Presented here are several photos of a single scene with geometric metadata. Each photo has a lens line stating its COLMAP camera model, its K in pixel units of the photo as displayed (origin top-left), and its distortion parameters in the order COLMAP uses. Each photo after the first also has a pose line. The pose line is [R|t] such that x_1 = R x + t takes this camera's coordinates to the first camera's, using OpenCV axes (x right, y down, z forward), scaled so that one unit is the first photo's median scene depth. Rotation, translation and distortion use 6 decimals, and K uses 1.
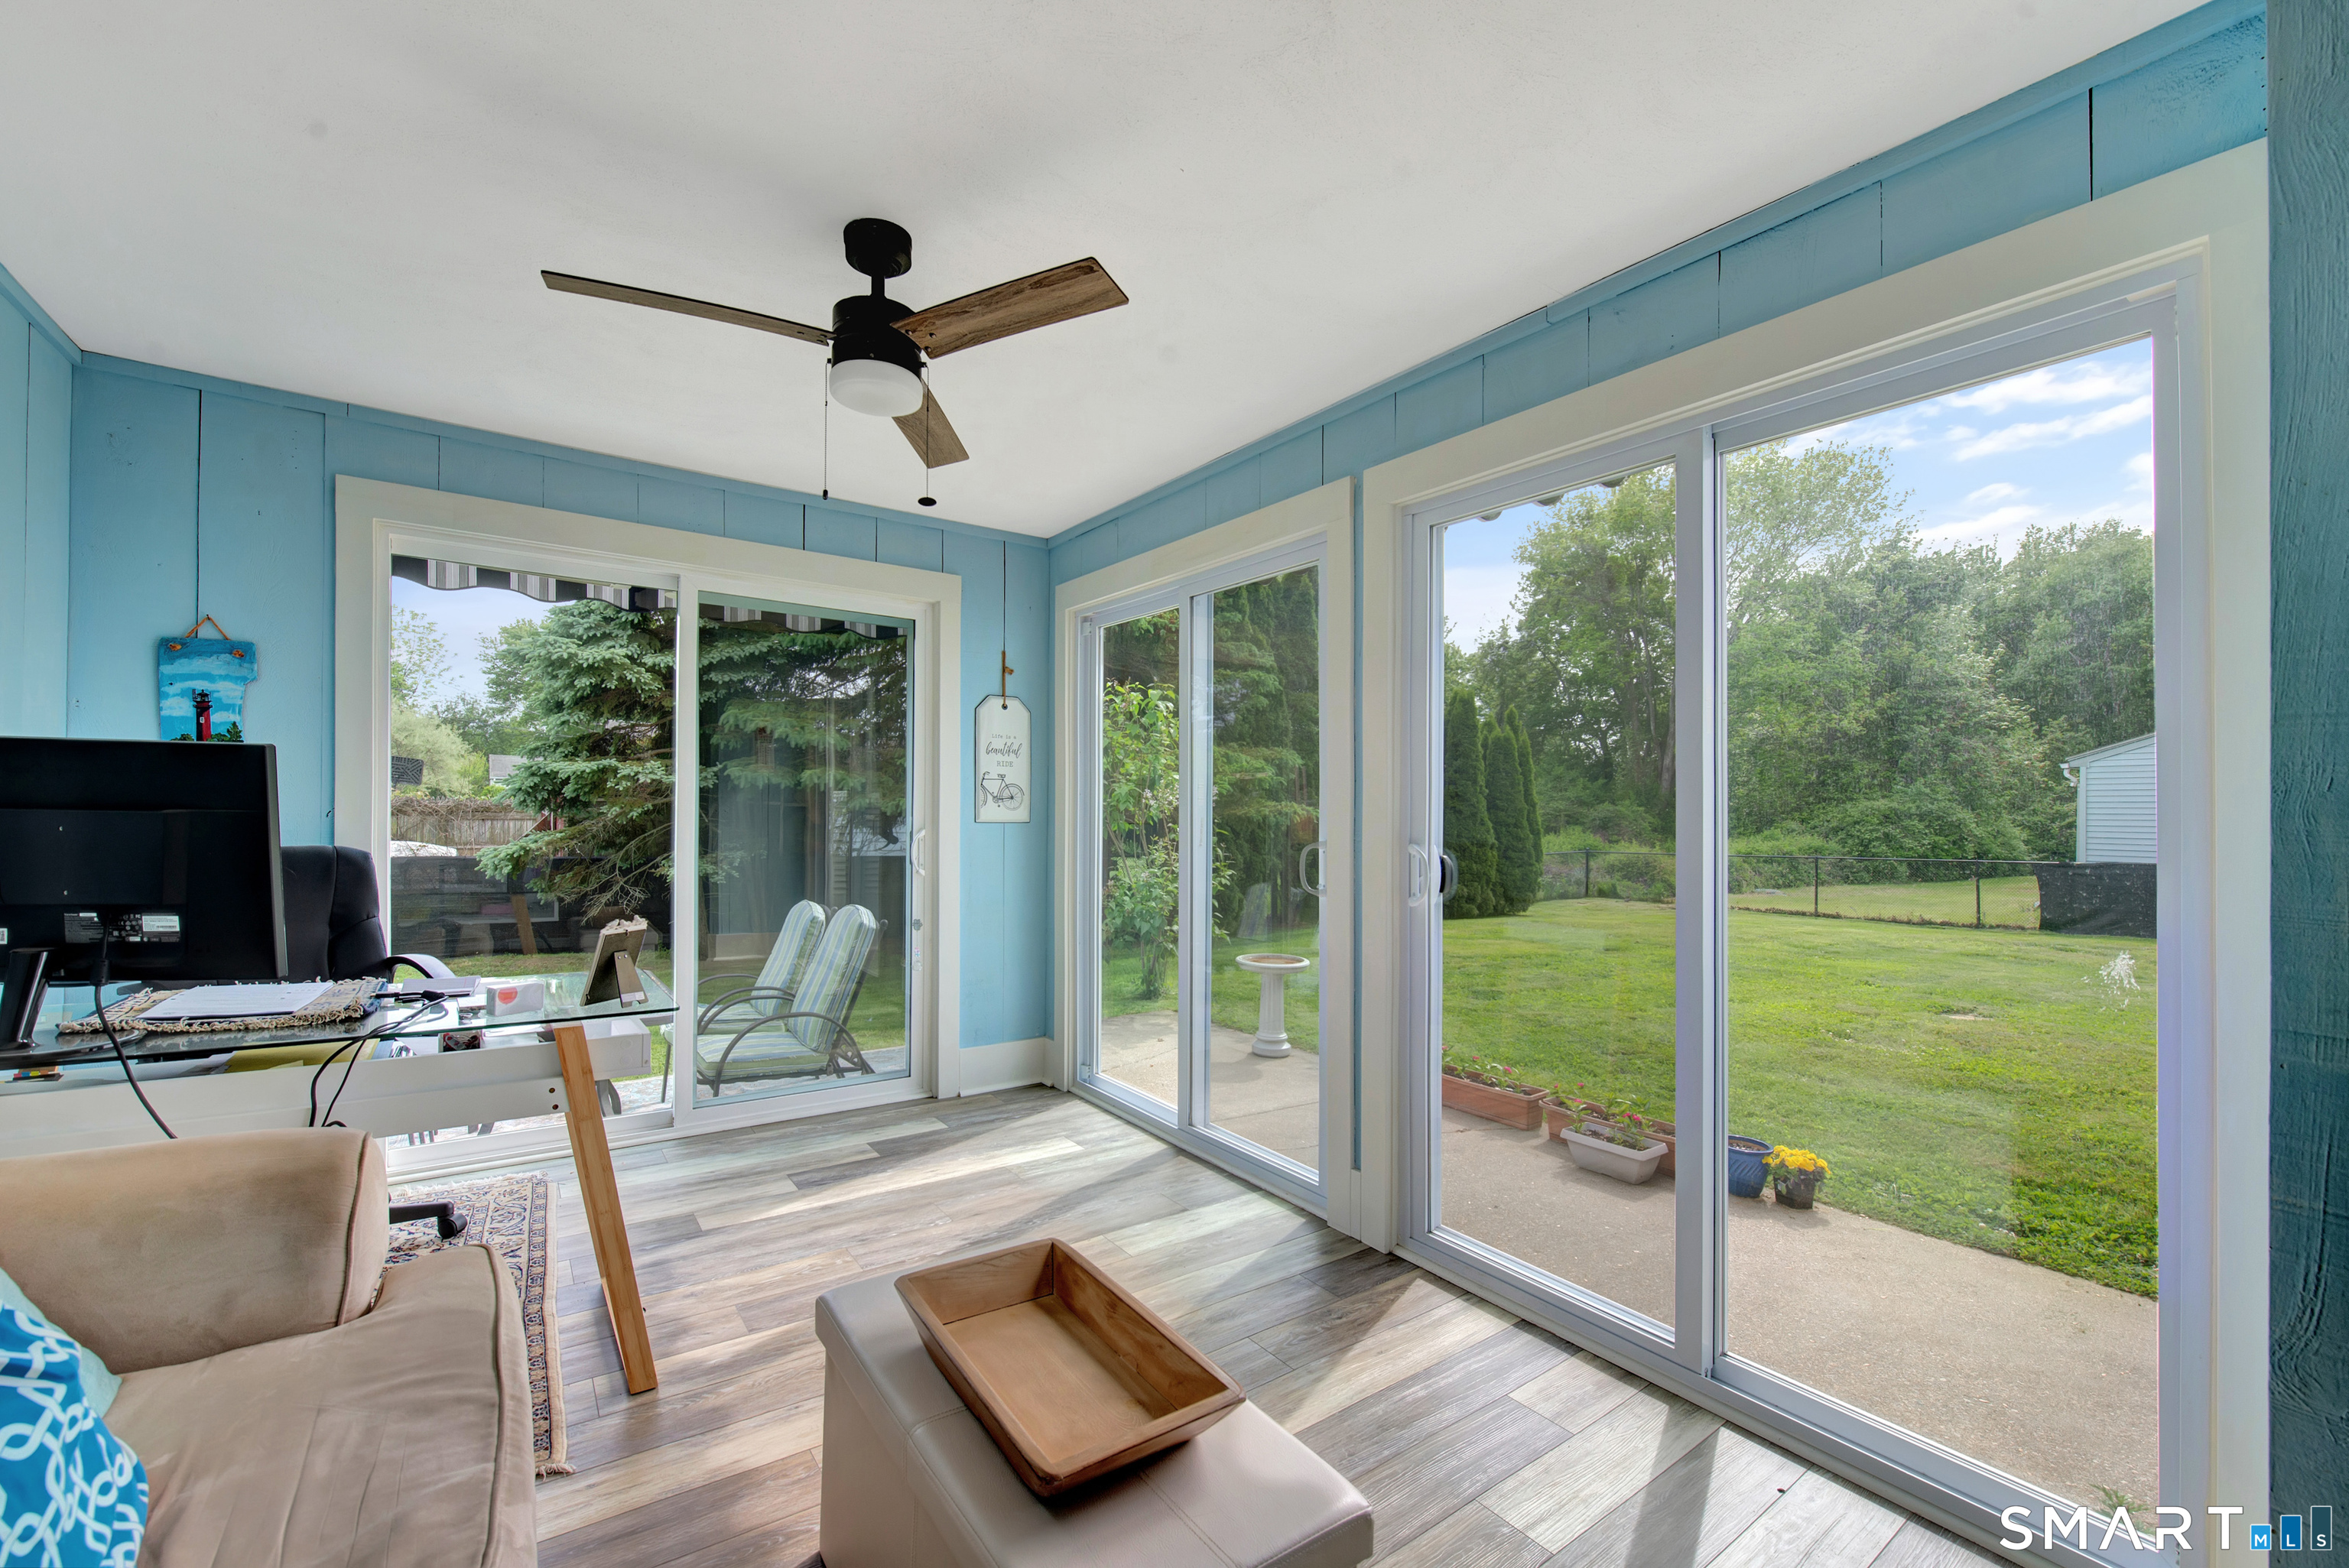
lens RADIAL K [[955.2, 0, 1166.8], [0, 955.2, 822.6], [0, 0, 1]] dist [-0.007463, -0.001658]
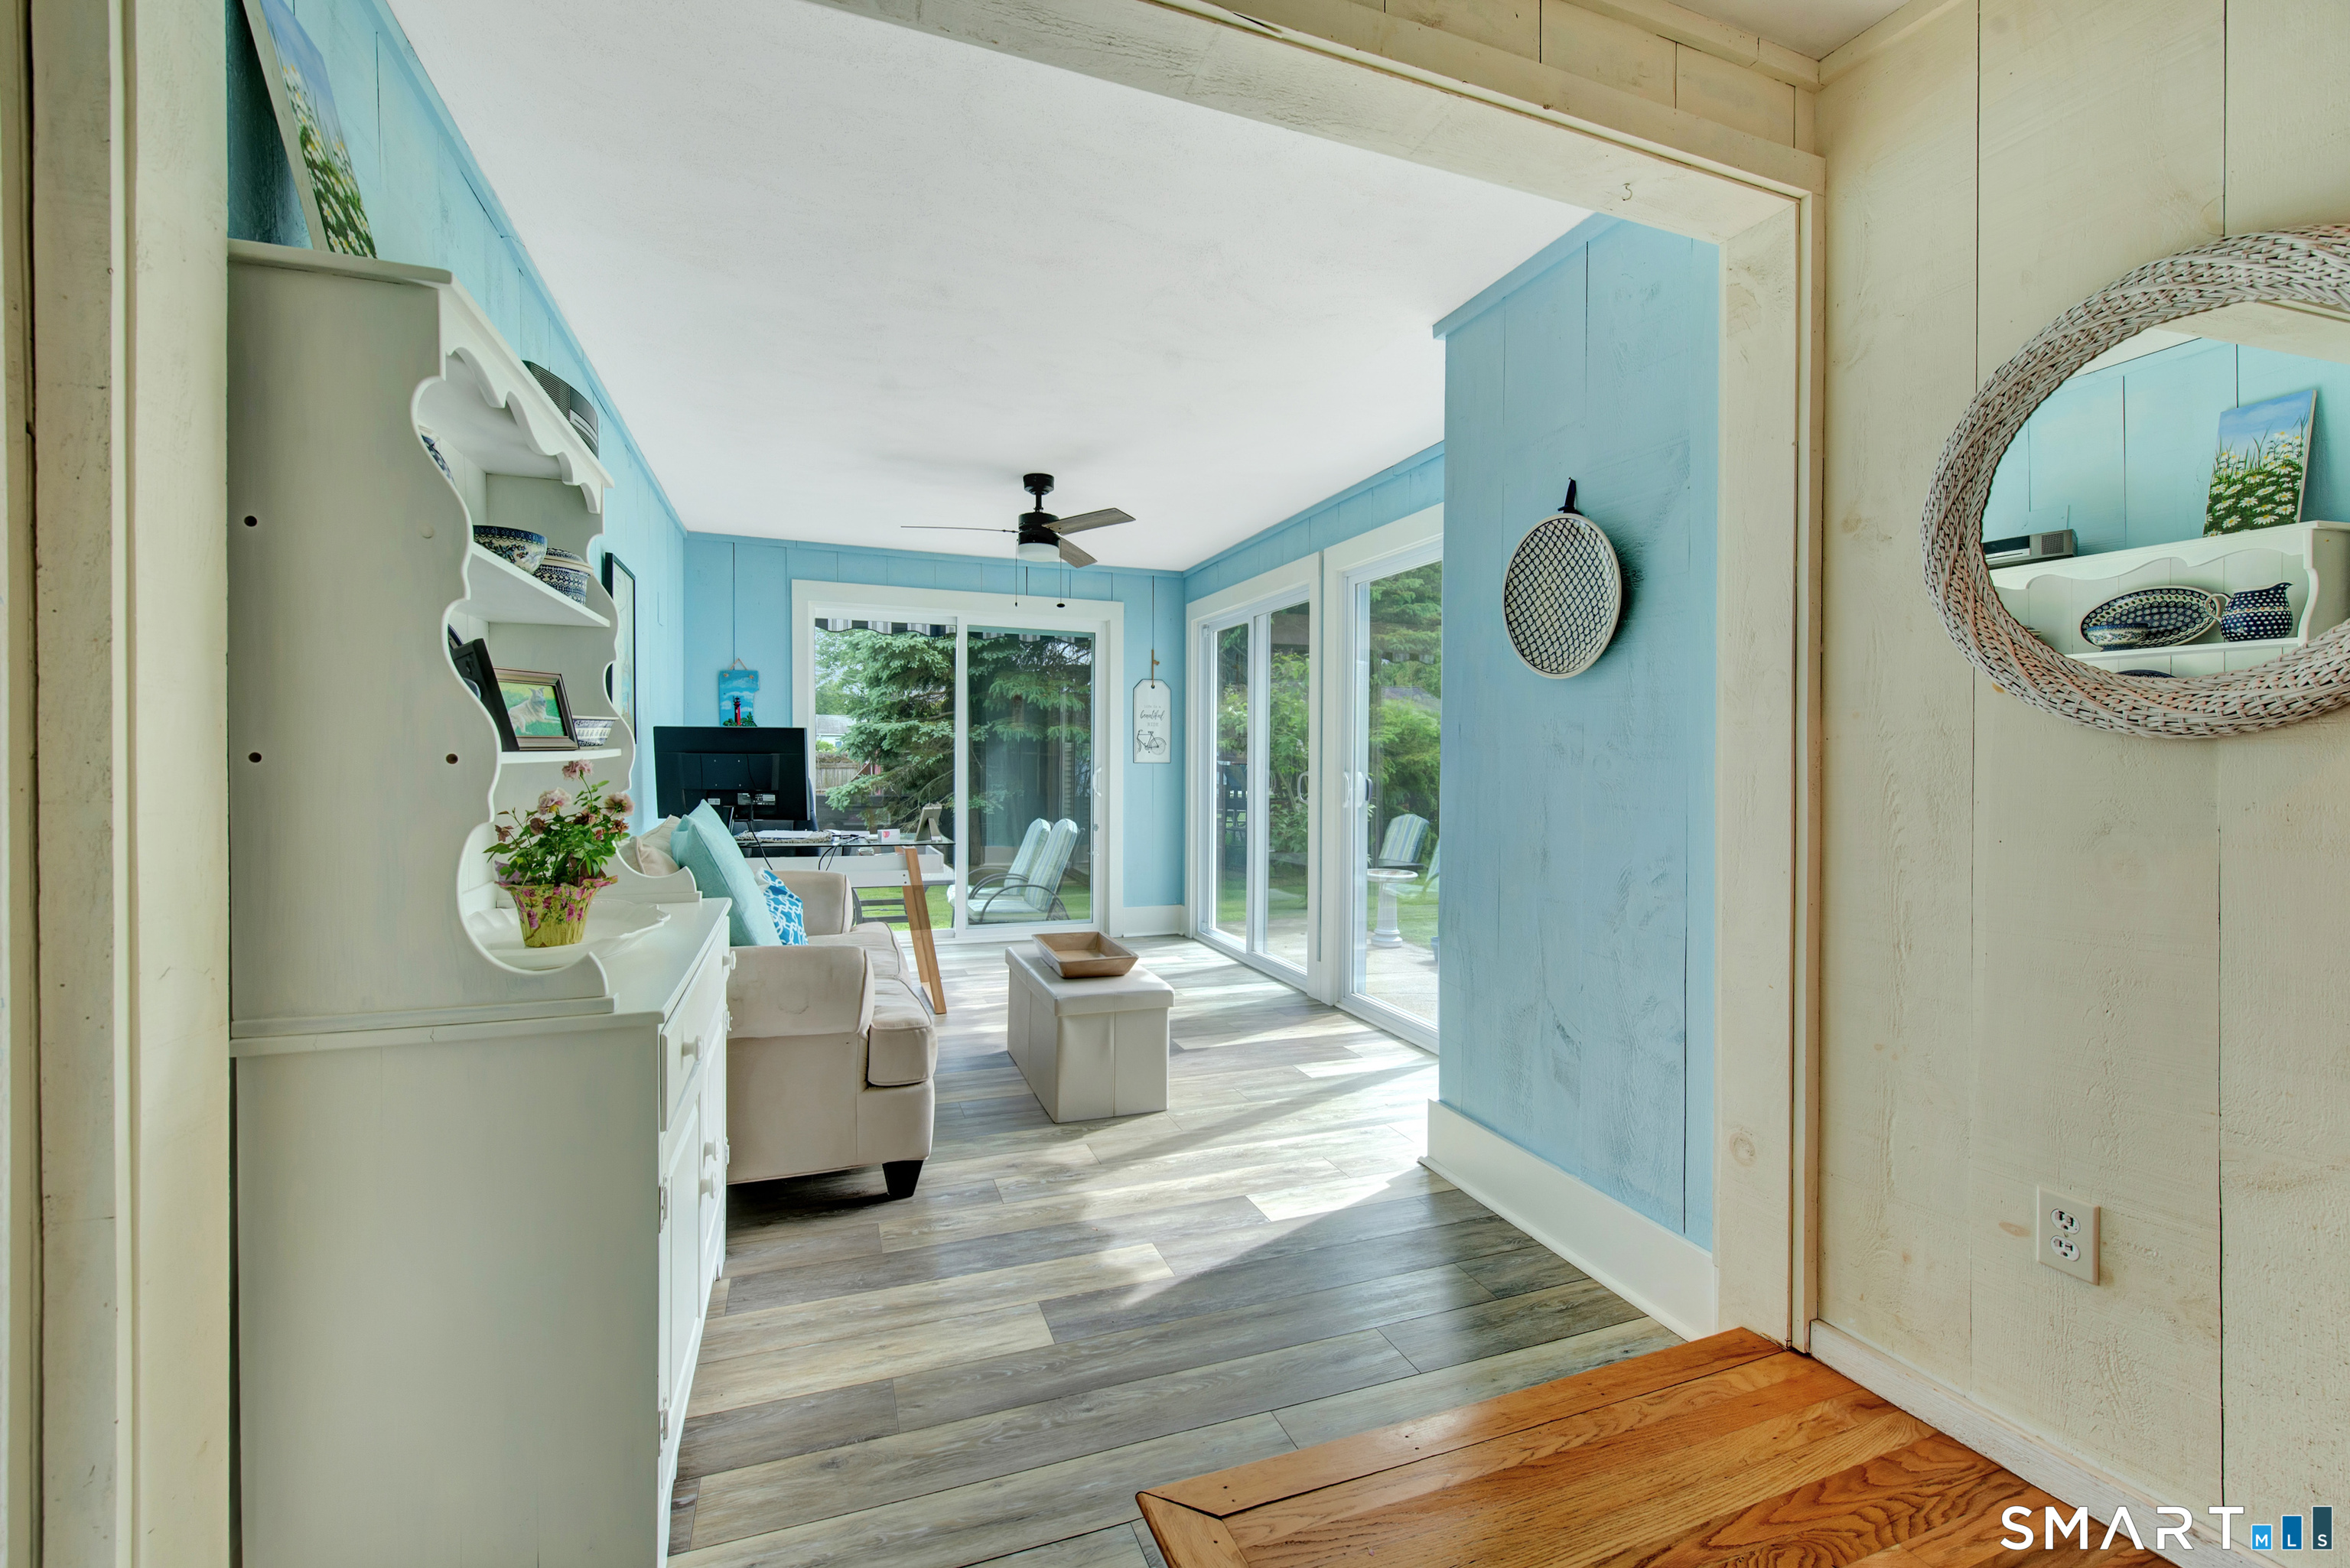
lens RADIAL K [[955.7, 0, 1173.8], [0, 955.7, 771.0], [0, 0, 1]] dist [-0.007463, -0.001658]
pose [[0.967204, -0.003990, -0.253970, 0.204209], [0.003957, 0.999992, -0.000641, 0.012075], [0.253971, -0.000385, 0.967212, -0.381513]]
